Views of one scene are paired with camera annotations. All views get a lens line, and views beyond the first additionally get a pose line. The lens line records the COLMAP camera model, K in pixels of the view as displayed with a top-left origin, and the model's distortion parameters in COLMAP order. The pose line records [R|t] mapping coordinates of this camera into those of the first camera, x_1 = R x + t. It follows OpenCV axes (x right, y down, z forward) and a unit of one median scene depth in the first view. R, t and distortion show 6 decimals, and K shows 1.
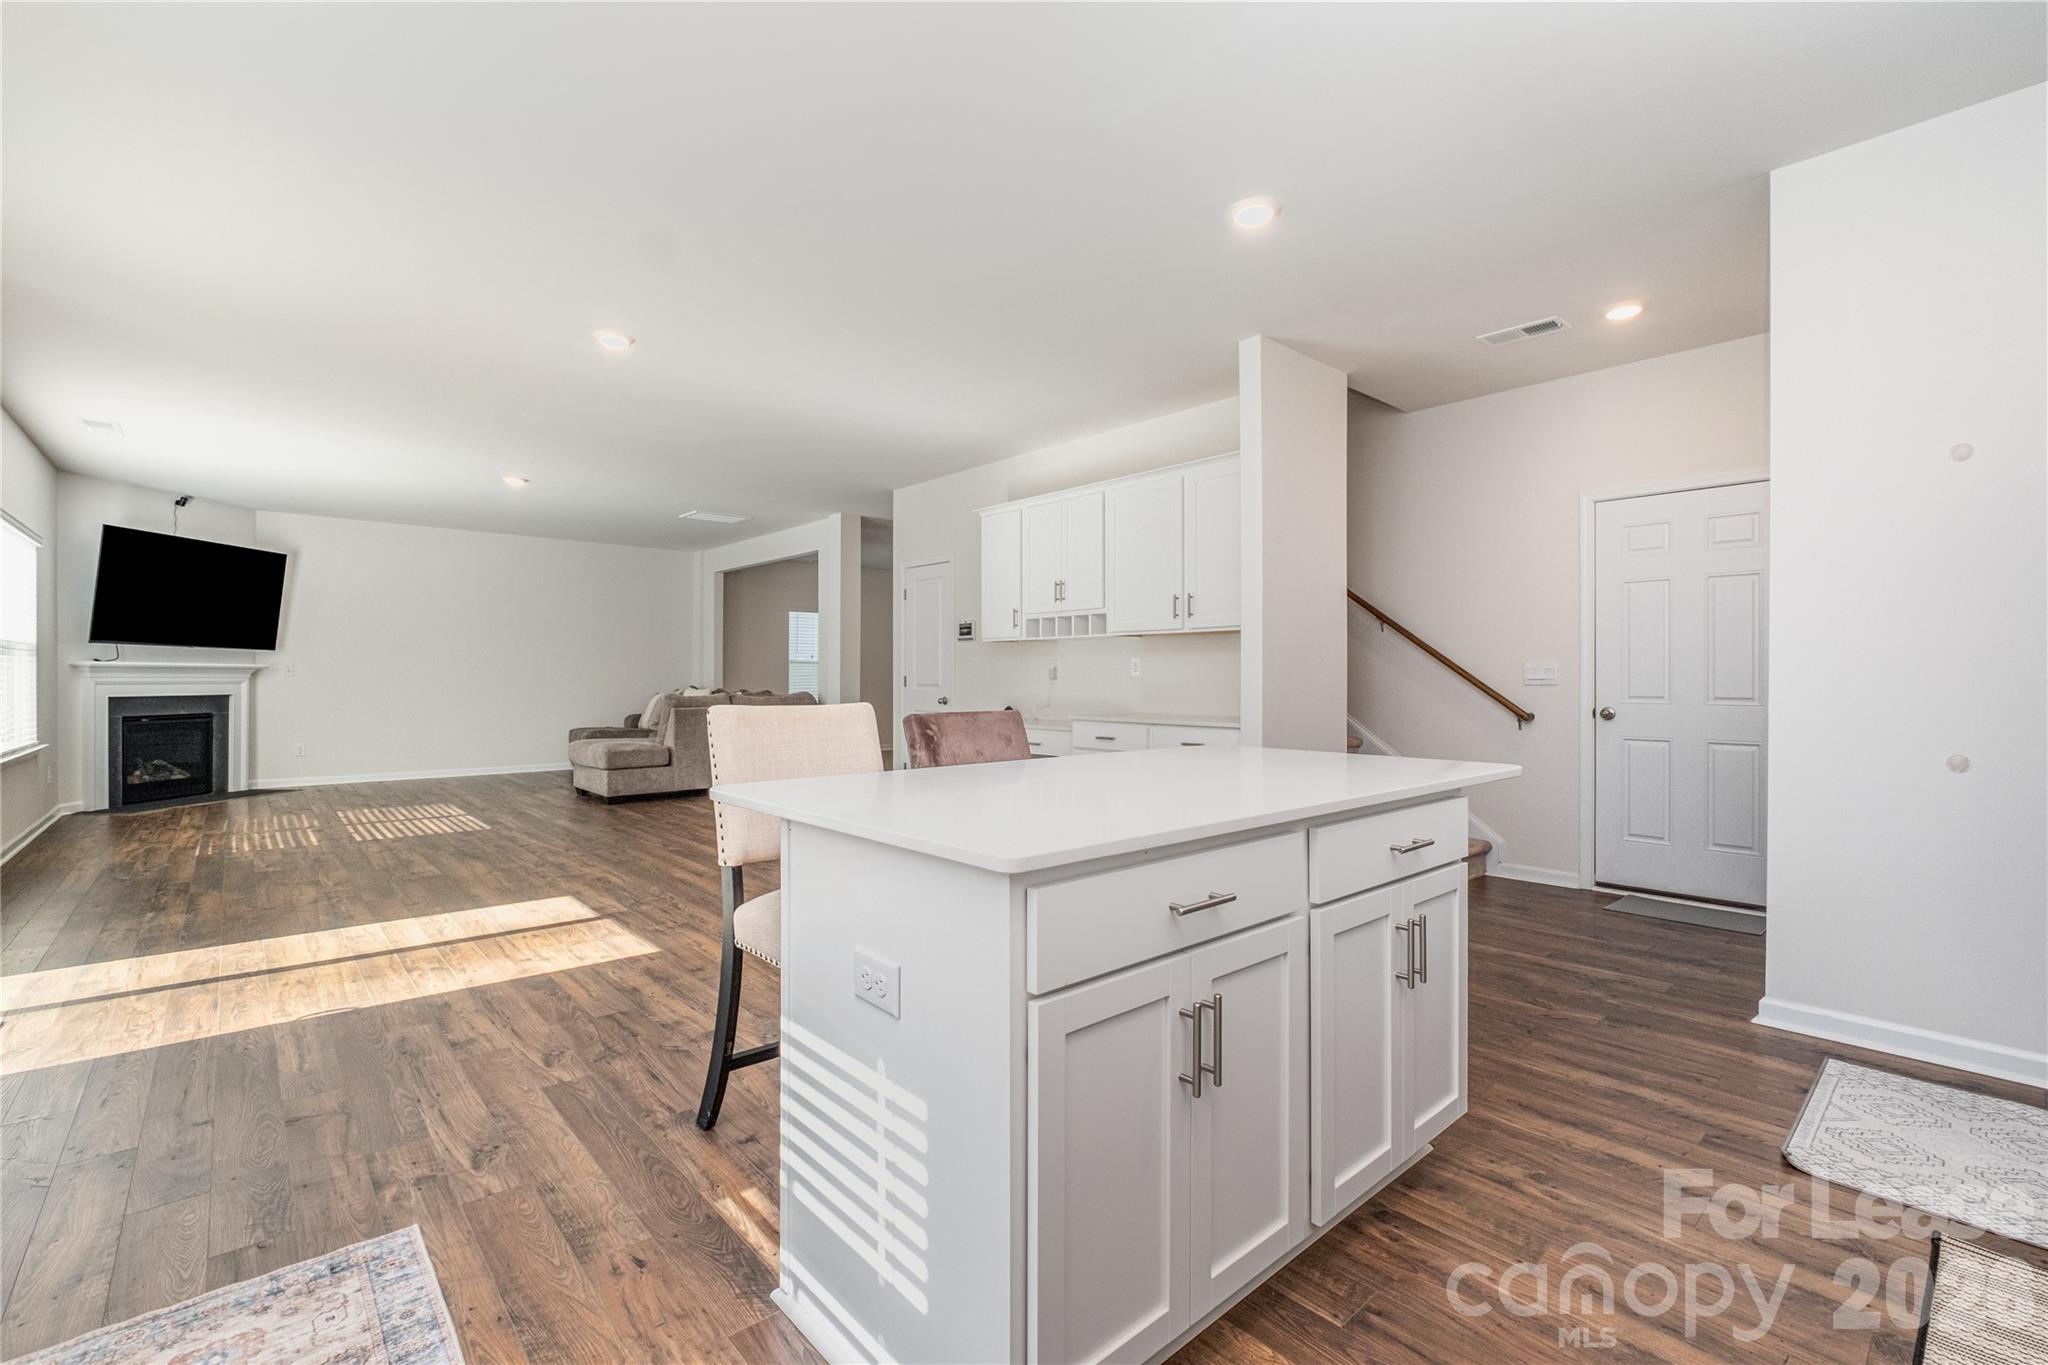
lens RADIAL K [[894.0, 0, 1015.3], [0, 894.0, 682.2], [0, 0, 1]] dist [-0.004527, 0.000135]
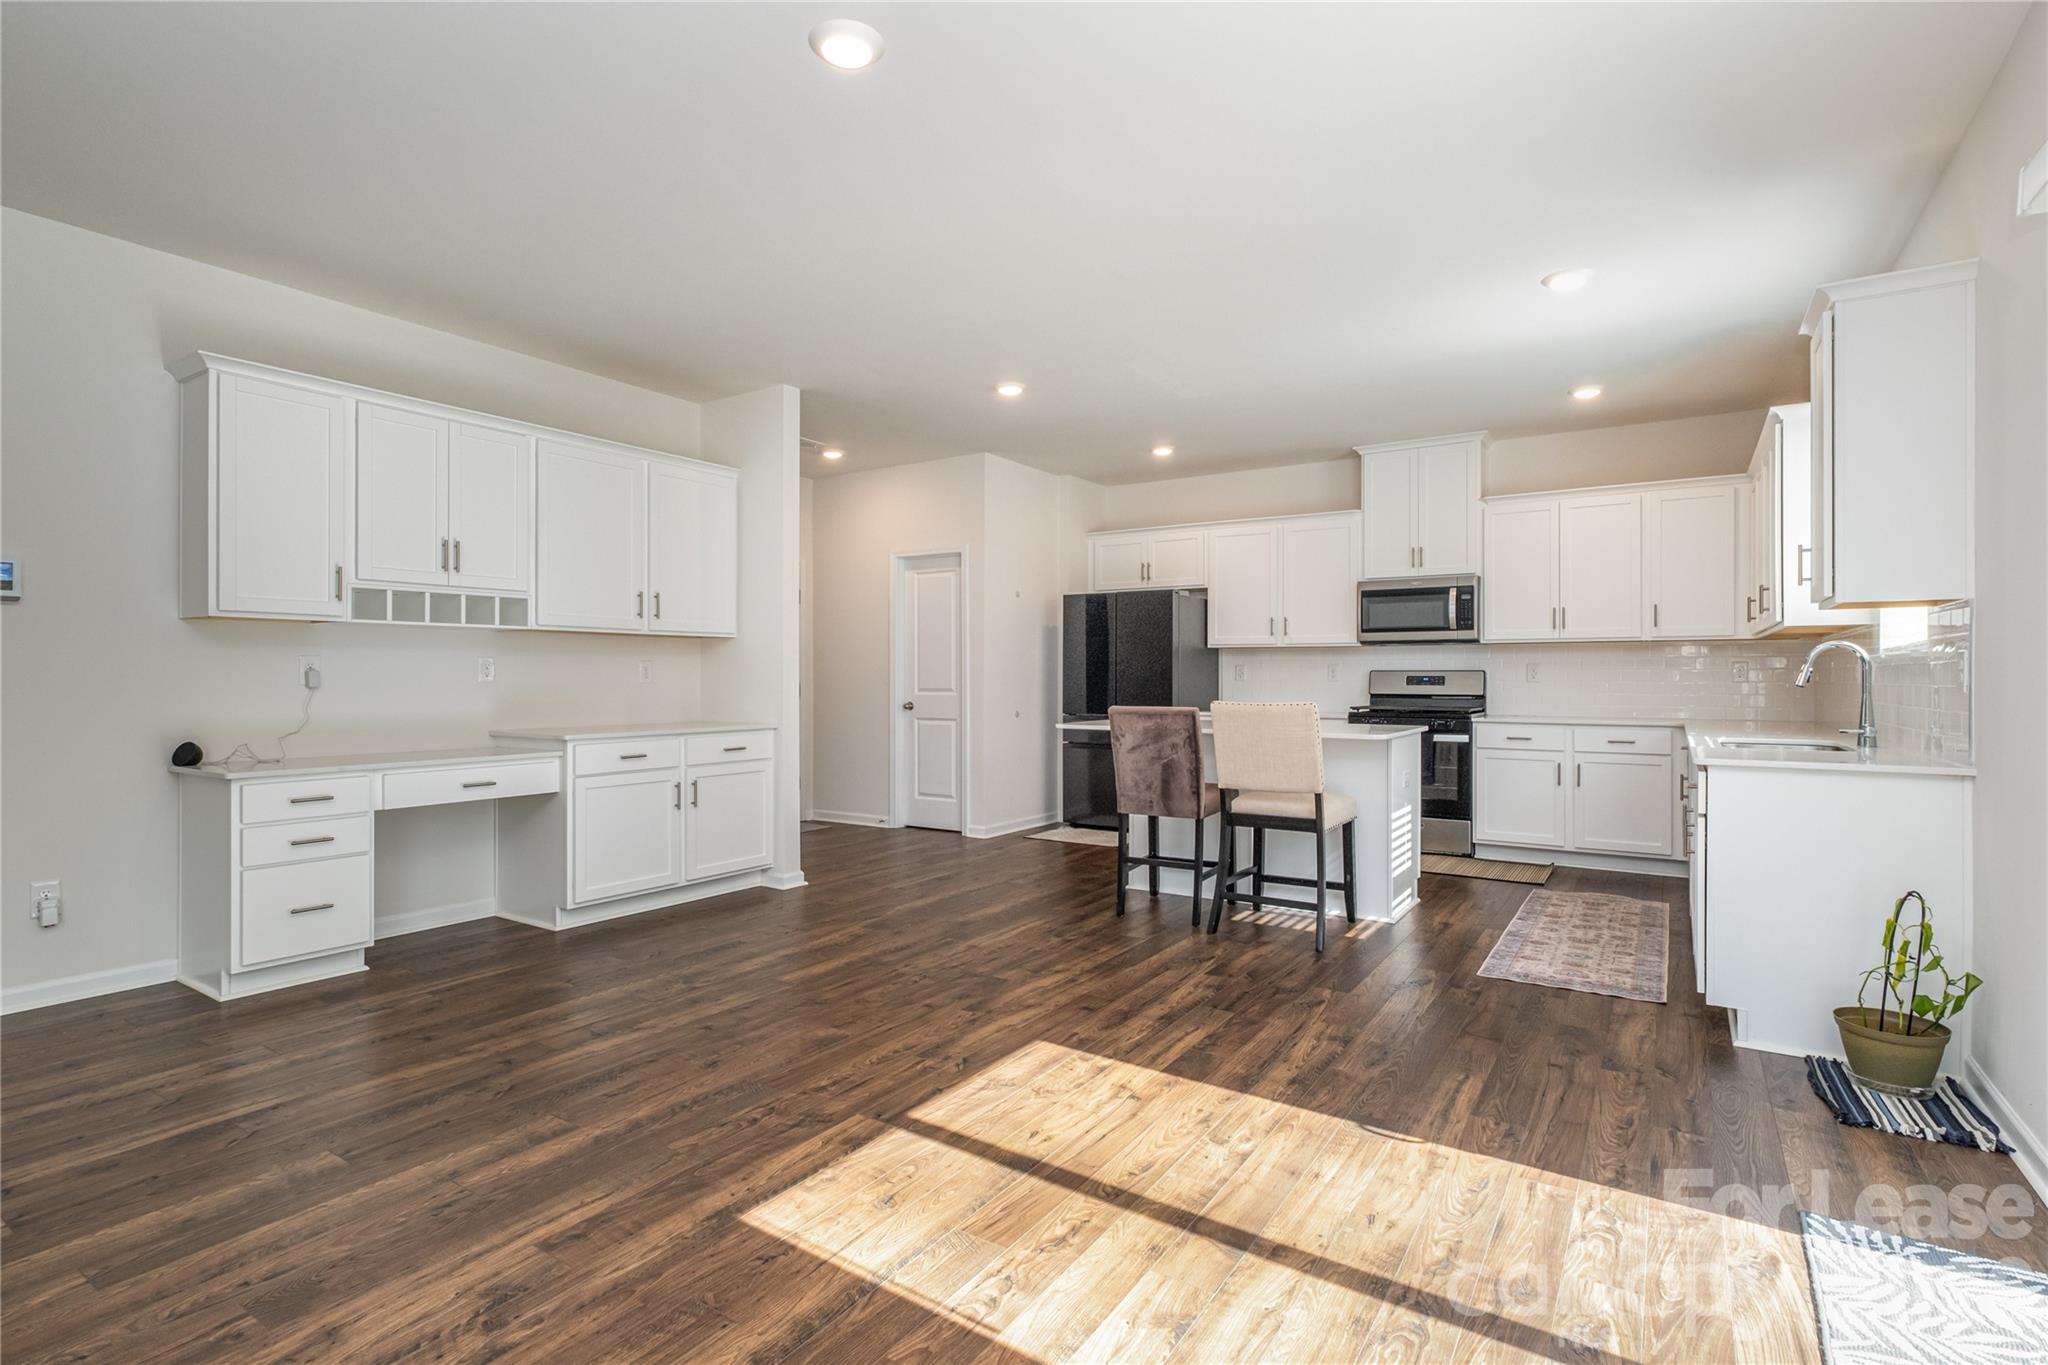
lens RADIAL K [[988.7, 0, 1011.7], [0, 988.7, 675.9], [0, 0, 1]] dist [-0.001183, -0.000966]
pose [[-0.257190, 0.000193, 0.966361, -1.457202], [0.006182, 0.999980, 0.001446, -0.020027], [-0.966341, 0.006346, -0.257186, 1.484135]]
